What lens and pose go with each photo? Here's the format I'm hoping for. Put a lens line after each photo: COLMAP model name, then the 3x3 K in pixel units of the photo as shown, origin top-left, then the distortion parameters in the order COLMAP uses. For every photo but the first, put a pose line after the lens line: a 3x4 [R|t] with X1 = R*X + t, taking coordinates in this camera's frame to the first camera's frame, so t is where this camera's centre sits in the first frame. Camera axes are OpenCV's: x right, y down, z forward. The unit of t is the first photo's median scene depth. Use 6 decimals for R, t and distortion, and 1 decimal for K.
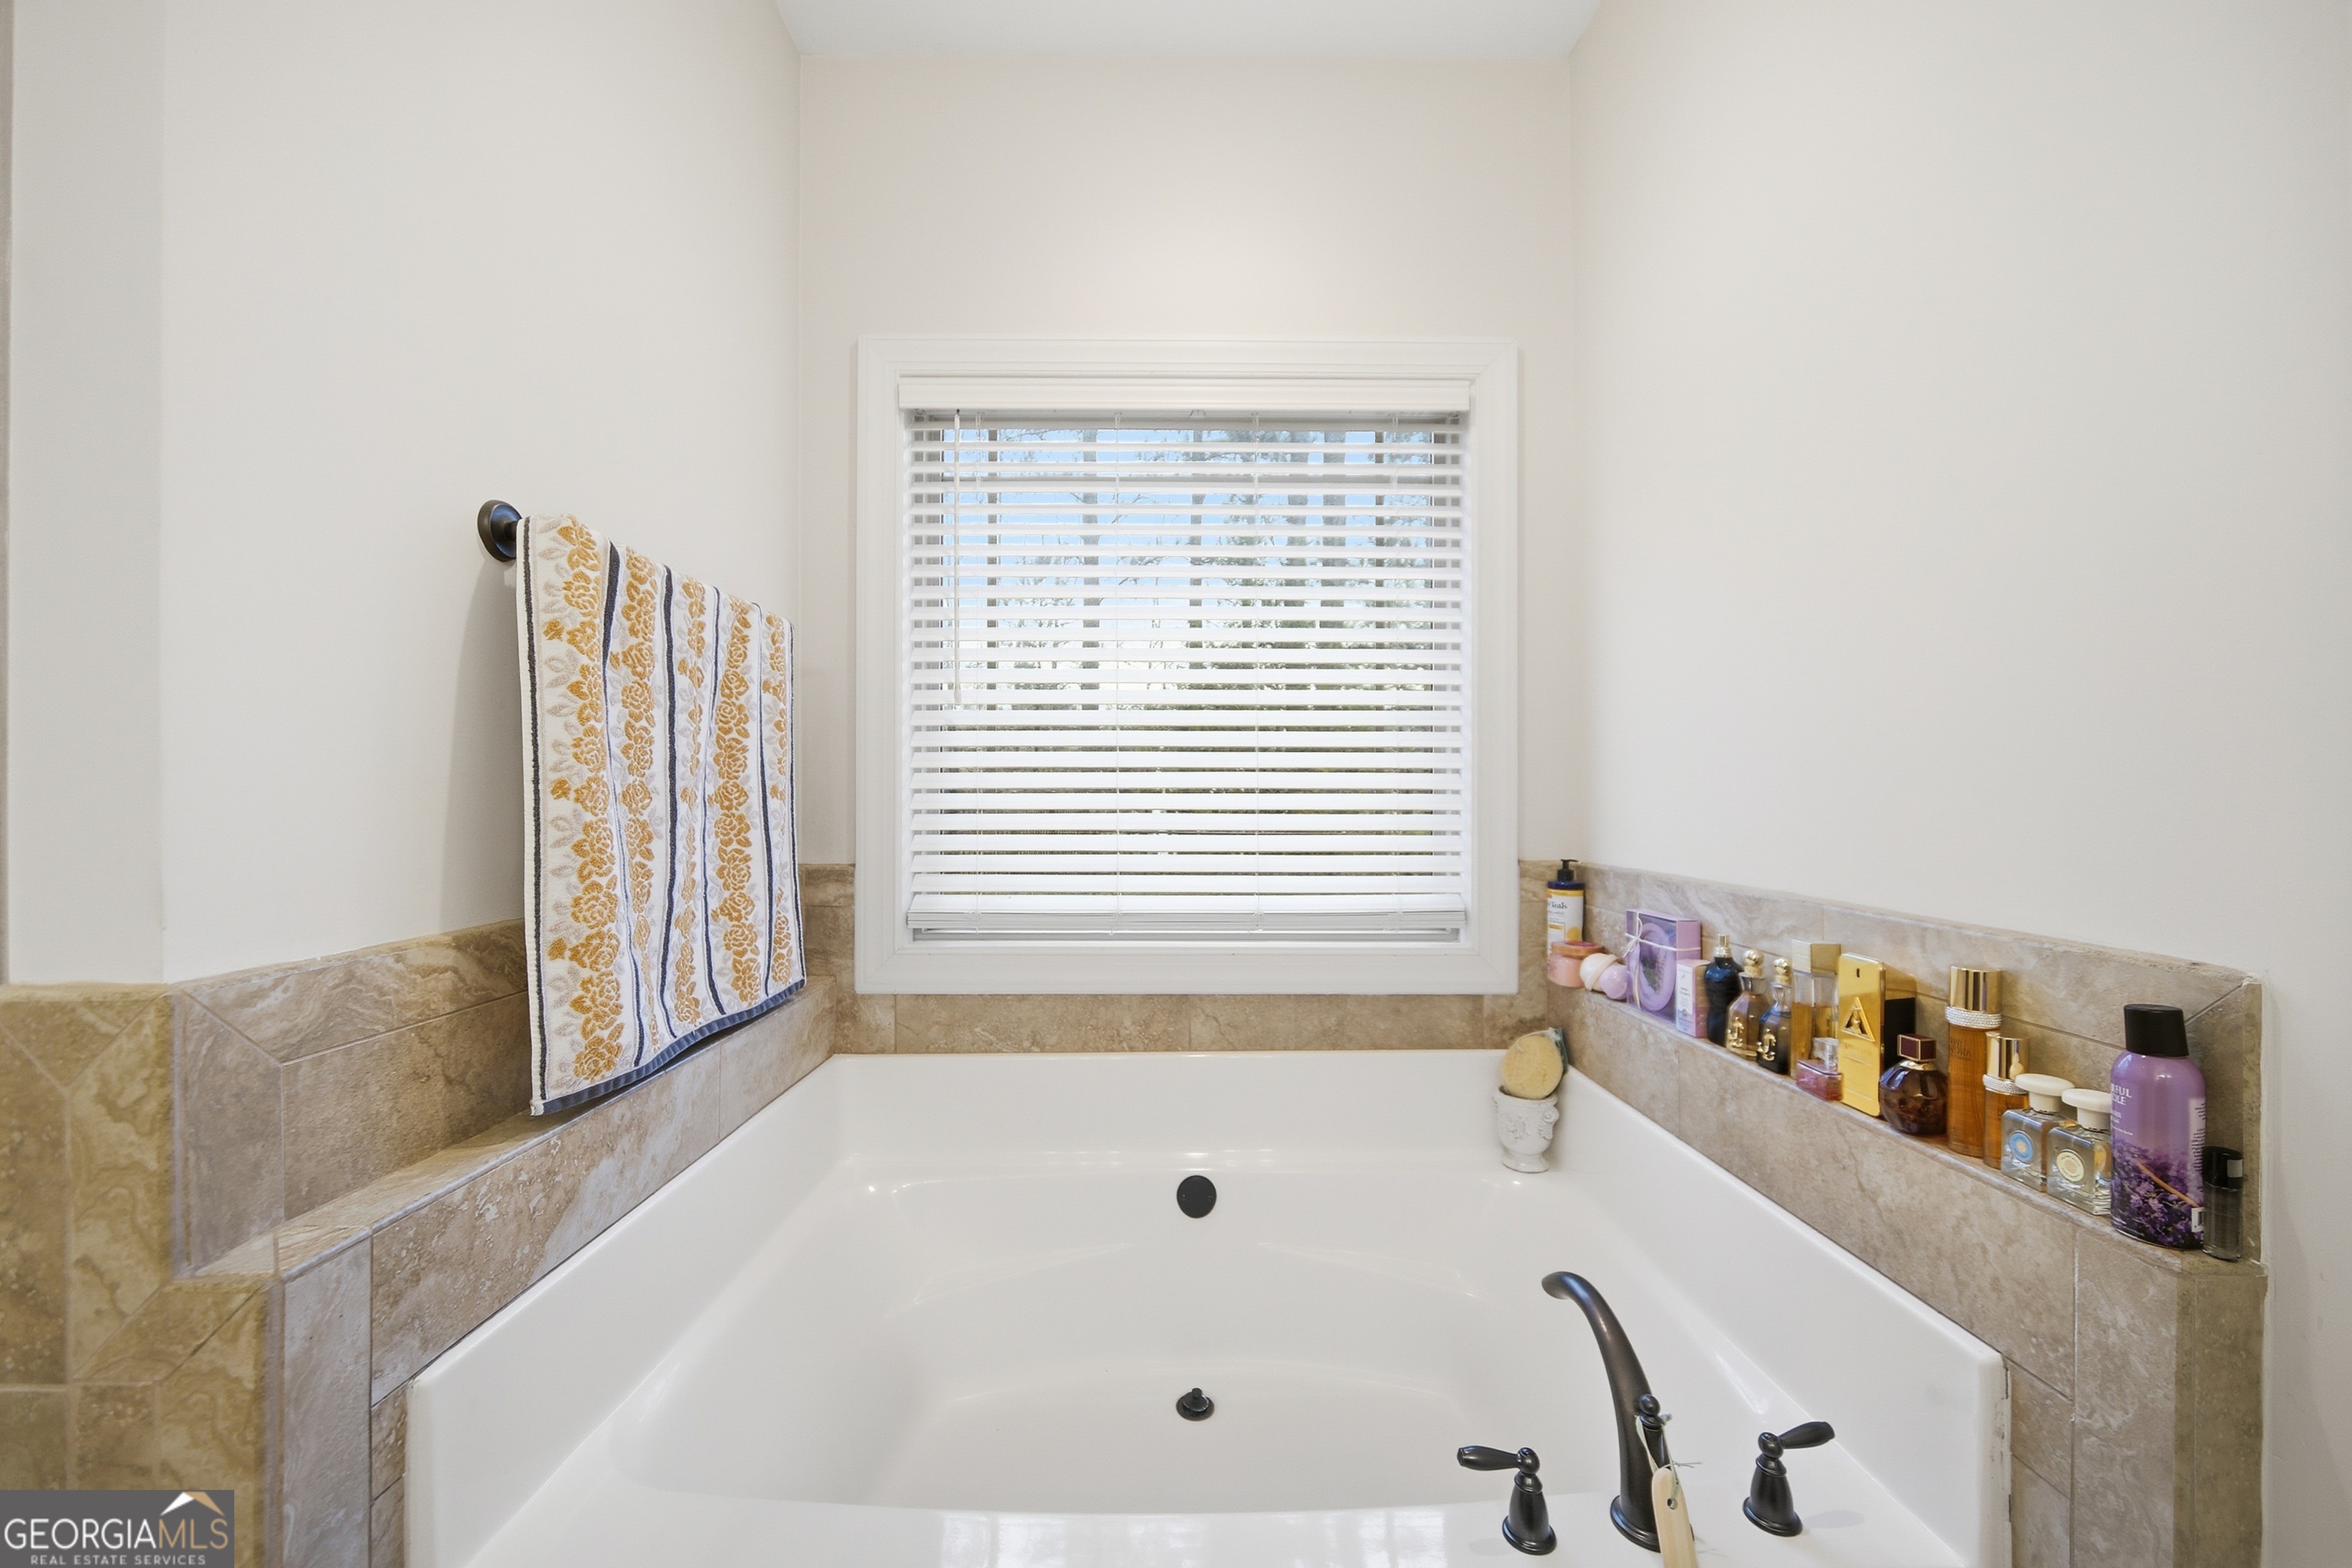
lens RADIAL K [[862.2, 0, 1187.3], [0, 862.2, 794.6], [0, 0, 1]] dist [-0.011086, 0.000169]
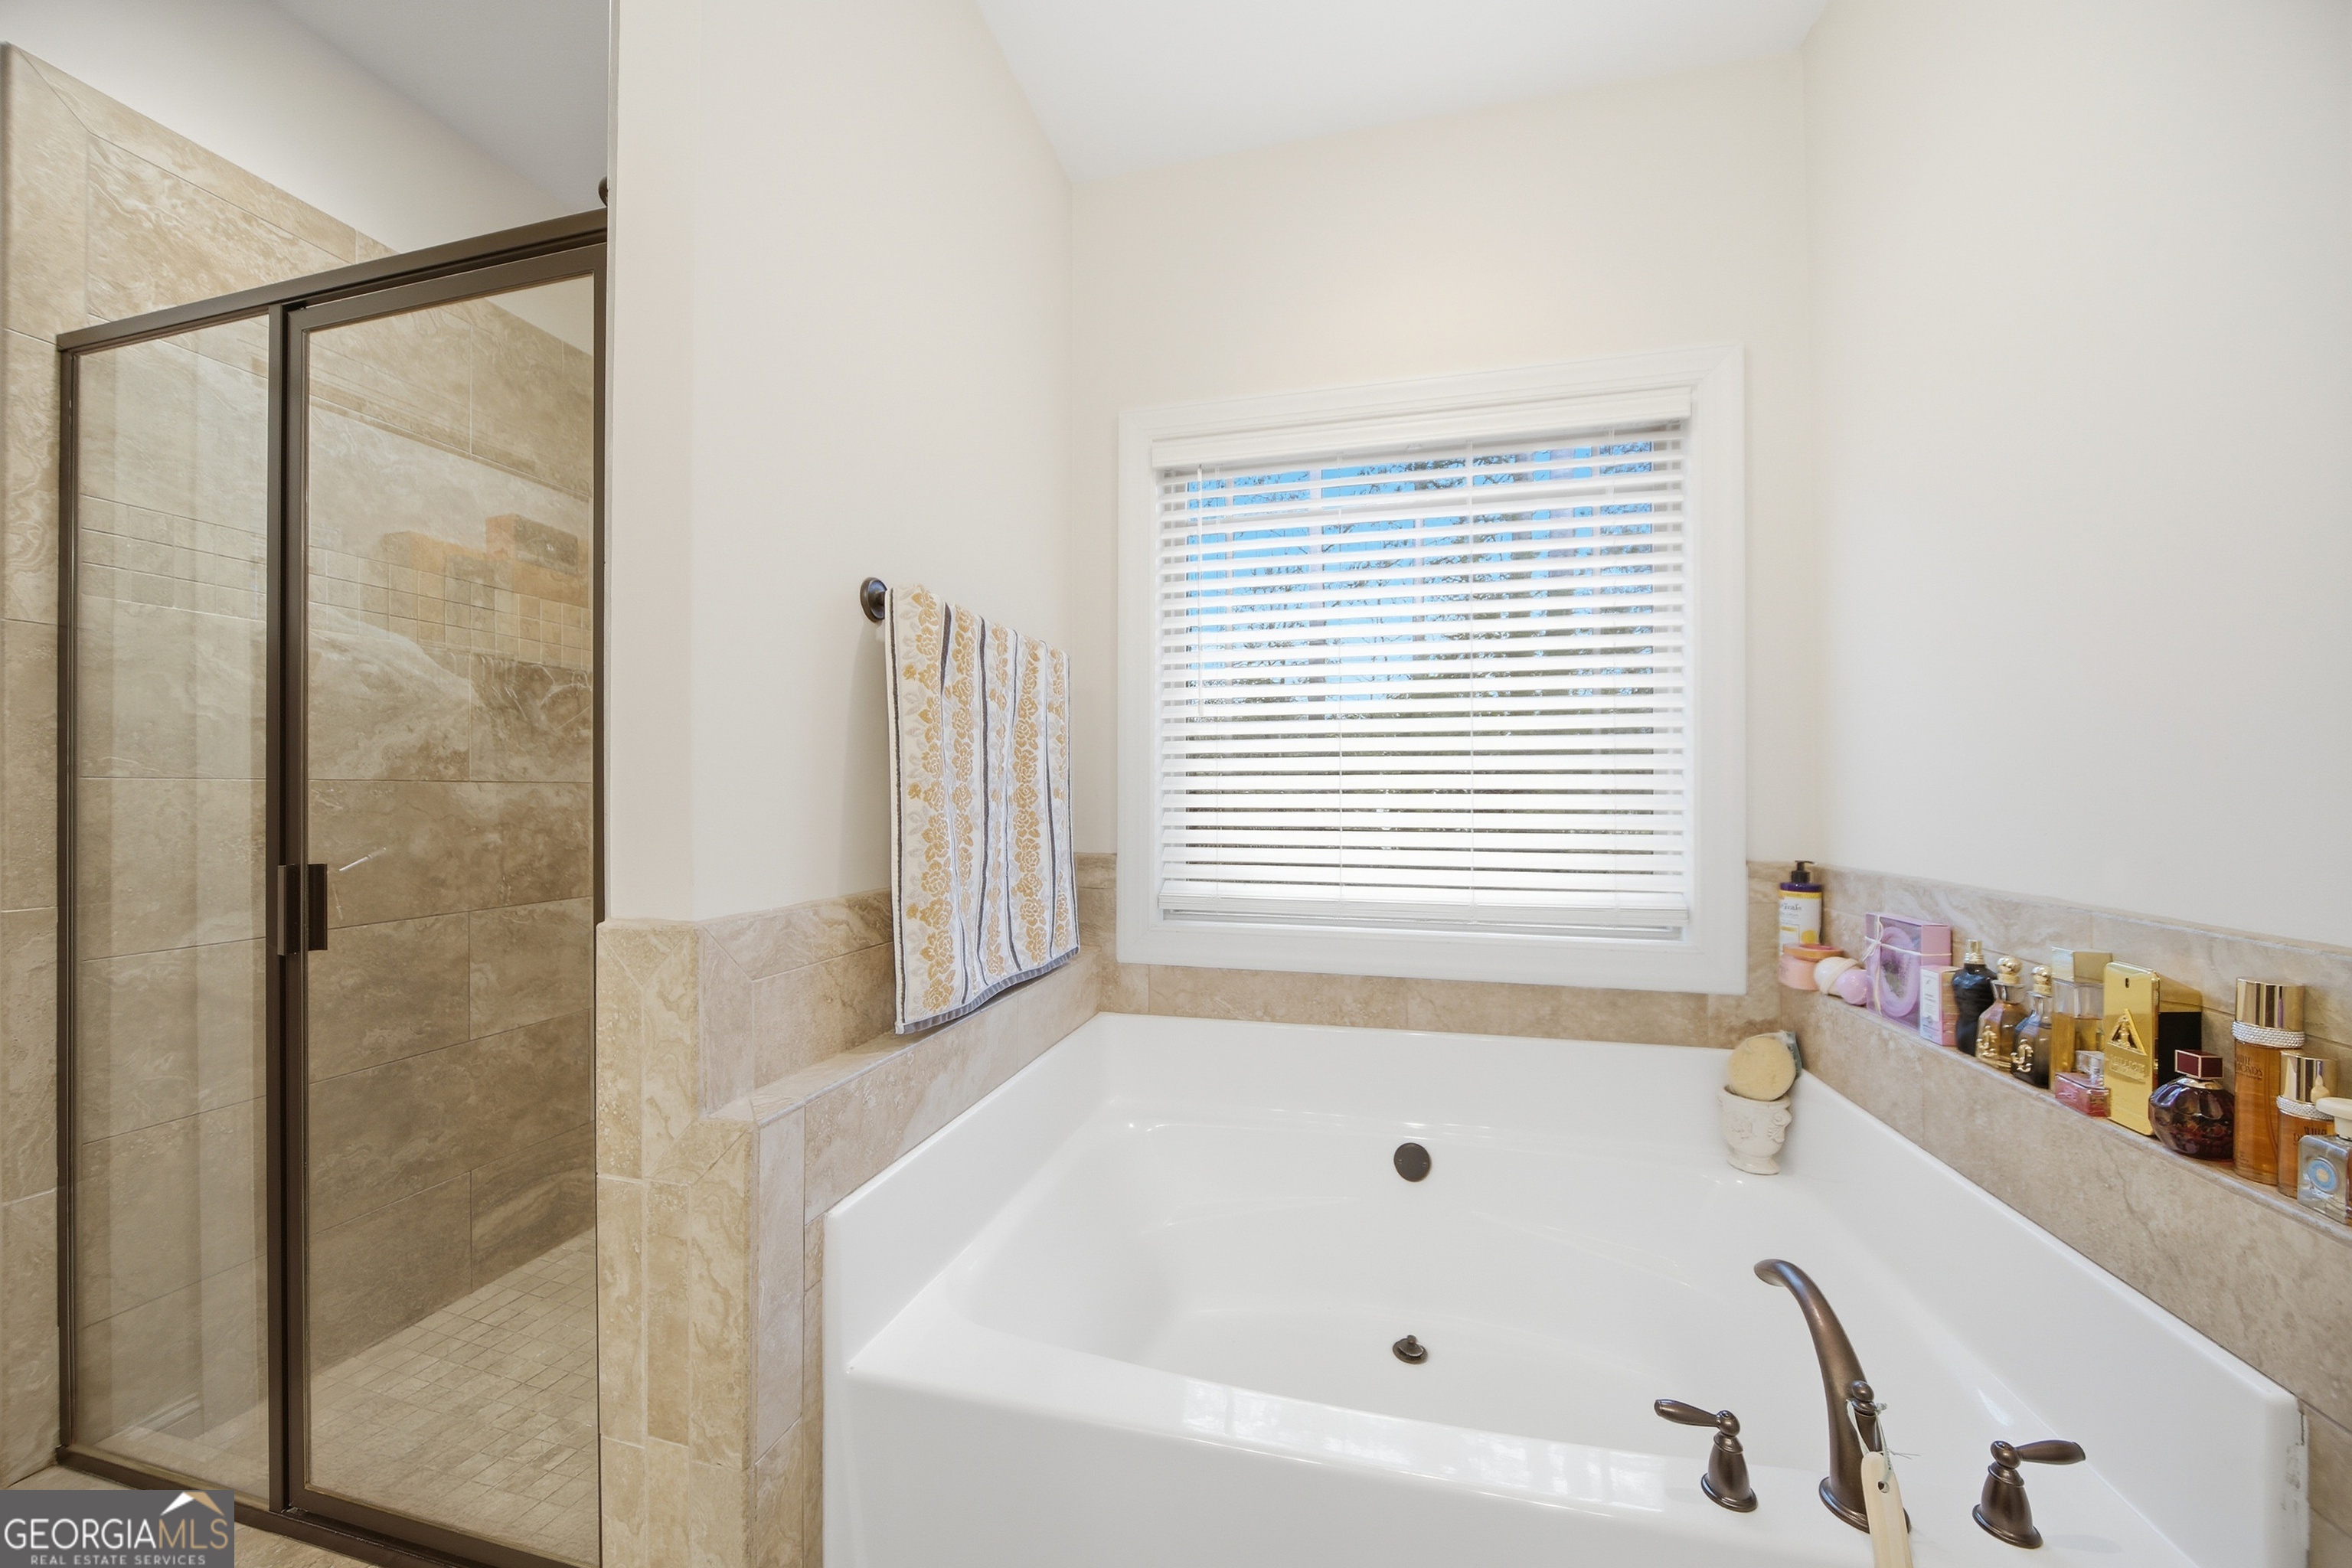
lens RADIAL K [[862.2, 0, 1177.1], [0, 862.2, 794.4], [0, 0, 1]] dist [-0.011086, 0.000169]
pose [[0.963178, -0.000467, -0.268863, 0.021899], [0.000159, 0.999999, -0.001166, 0.000316], [0.268864, 0.001080, 0.963178, -0.178545]]
